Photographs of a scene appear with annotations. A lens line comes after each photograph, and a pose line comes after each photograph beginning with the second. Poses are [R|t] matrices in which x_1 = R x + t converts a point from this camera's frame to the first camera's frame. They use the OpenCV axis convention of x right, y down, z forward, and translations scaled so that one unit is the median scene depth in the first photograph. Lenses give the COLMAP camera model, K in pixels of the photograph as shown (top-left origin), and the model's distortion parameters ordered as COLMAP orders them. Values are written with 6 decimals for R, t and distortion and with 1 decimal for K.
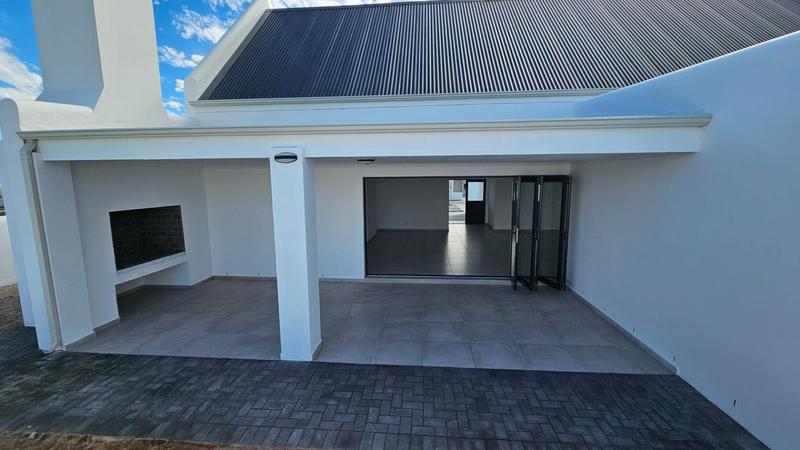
lens RADIAL K [[327.7, 0, 400.0], [0, 327.7, 225.0], [0, 0, 1]] dist [-0.000883, -0.000526]
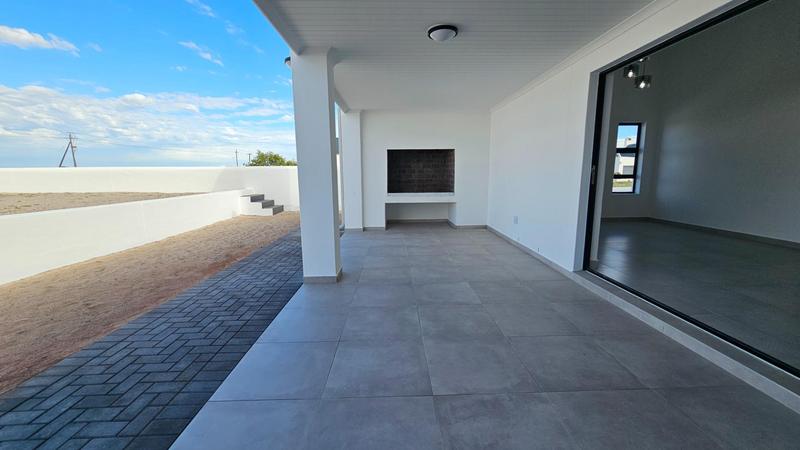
lens RADIAL K [[327.7, 0, 400.0], [0, 327.7, 225.0], [0, 0, 1]] dist [-0.000883, -0.000526]
pose [[0.101816, 0.160254, -0.981811, 0.670064], [-0.128641, 0.980774, 0.146744, 0.080860], [0.986451, 0.111360, 0.120474, 1.168165]]
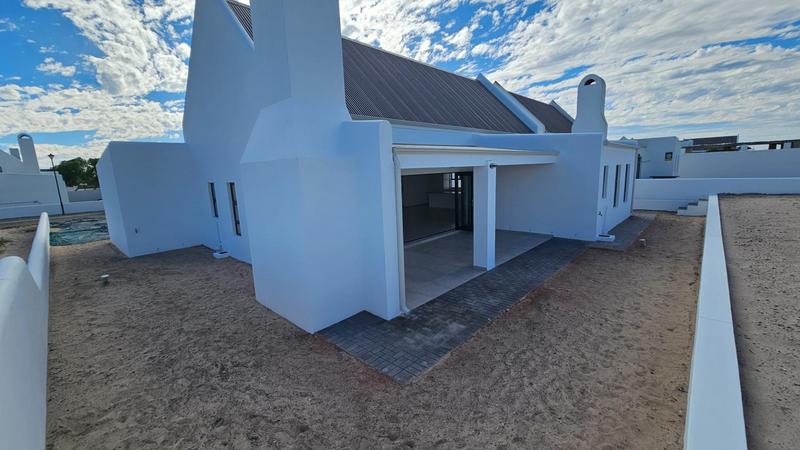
lens RADIAL K [[327.7, 0, 400.0], [0, 327.7, 225.0], [0, 0, 1]] dist [-0.000883, -0.000526]
pose [[0.617513, -0.146508, 0.772796, -2.181986], [0.143367, 0.987006, 0.072559, -0.066858], [-0.773384, 0.065988, 0.630494, 0.175080]]
